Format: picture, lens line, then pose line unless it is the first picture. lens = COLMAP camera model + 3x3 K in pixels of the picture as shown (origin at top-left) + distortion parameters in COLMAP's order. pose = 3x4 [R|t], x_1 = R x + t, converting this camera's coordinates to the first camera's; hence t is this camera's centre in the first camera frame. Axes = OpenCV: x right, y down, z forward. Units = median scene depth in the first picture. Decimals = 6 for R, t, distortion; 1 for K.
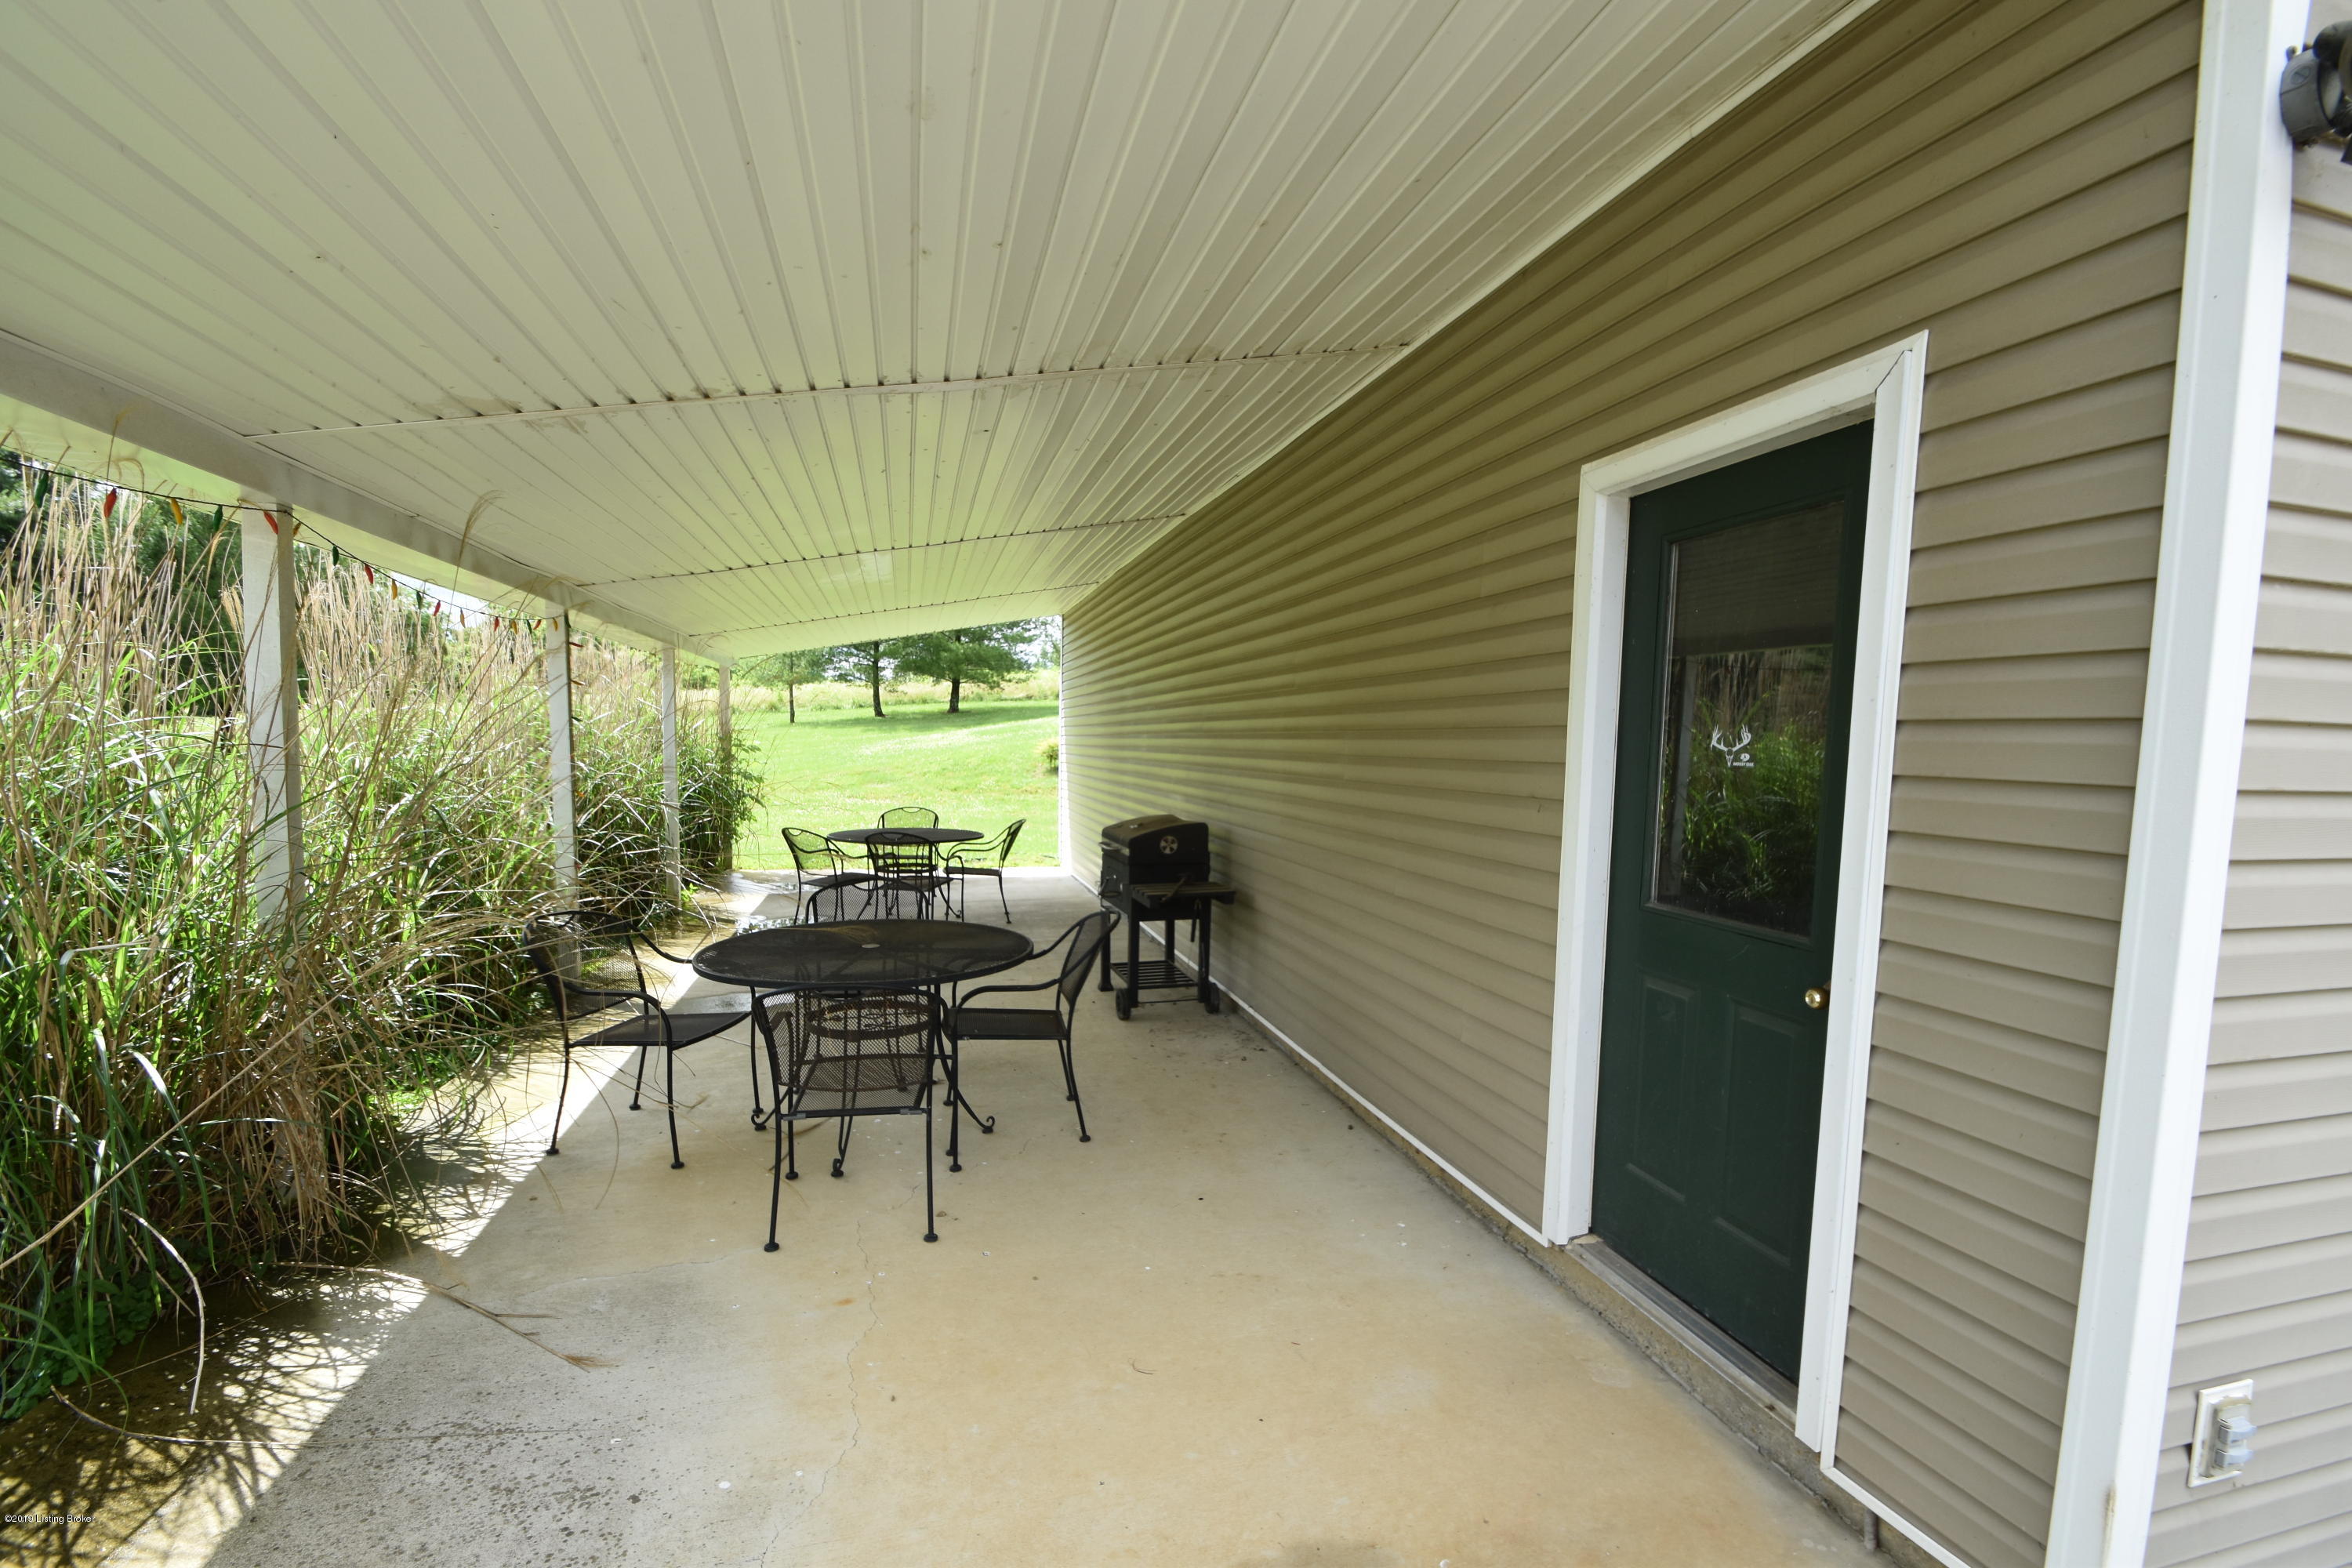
lens RADIAL K [[1028.4, 0, 1189.8], [0, 1028.4, 816.6], [0, 0, 1]] dist [-0.006031, -0.007180]
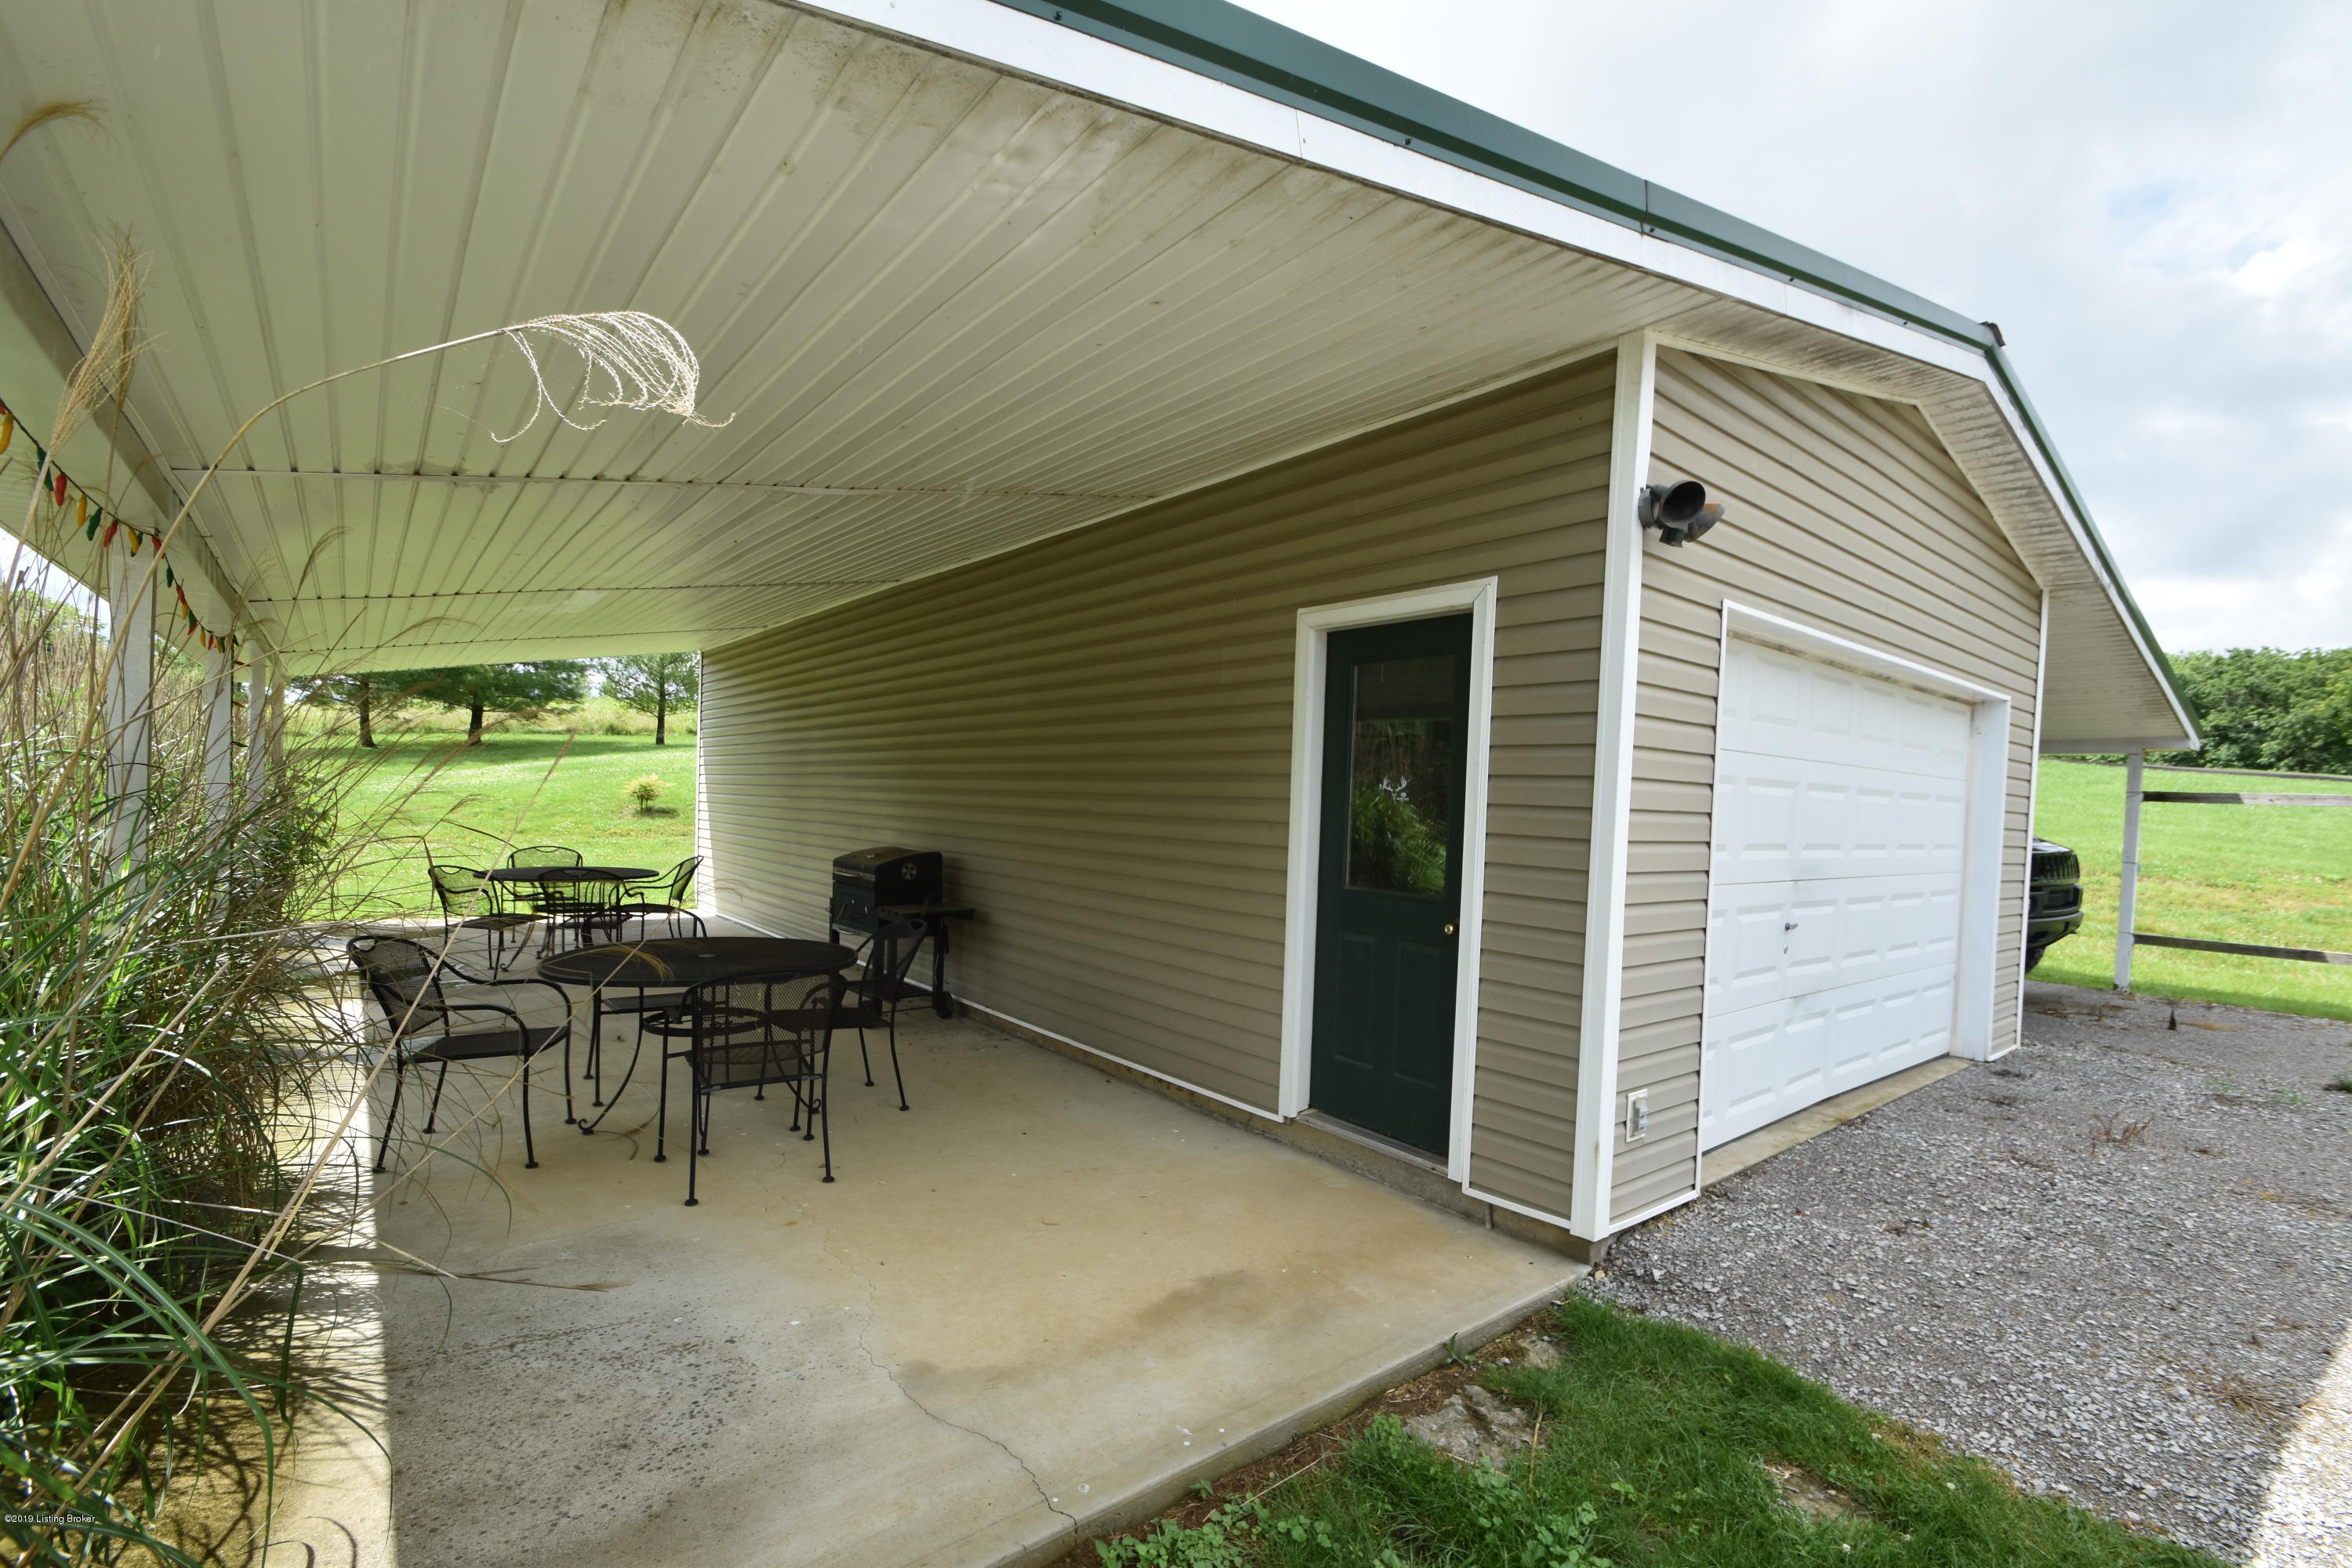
lens RADIAL K [[1028.4, 0, 1187.0], [0, 1028.4, 802.9], [0, 0, 1]] dist [-0.006031, -0.007180]
pose [[0.919450, 0.011177, 0.393049, -0.378449], [0.011620, 0.998387, -0.055571, 0.038056], [-0.393036, 0.055662, 0.917837, -0.349331]]
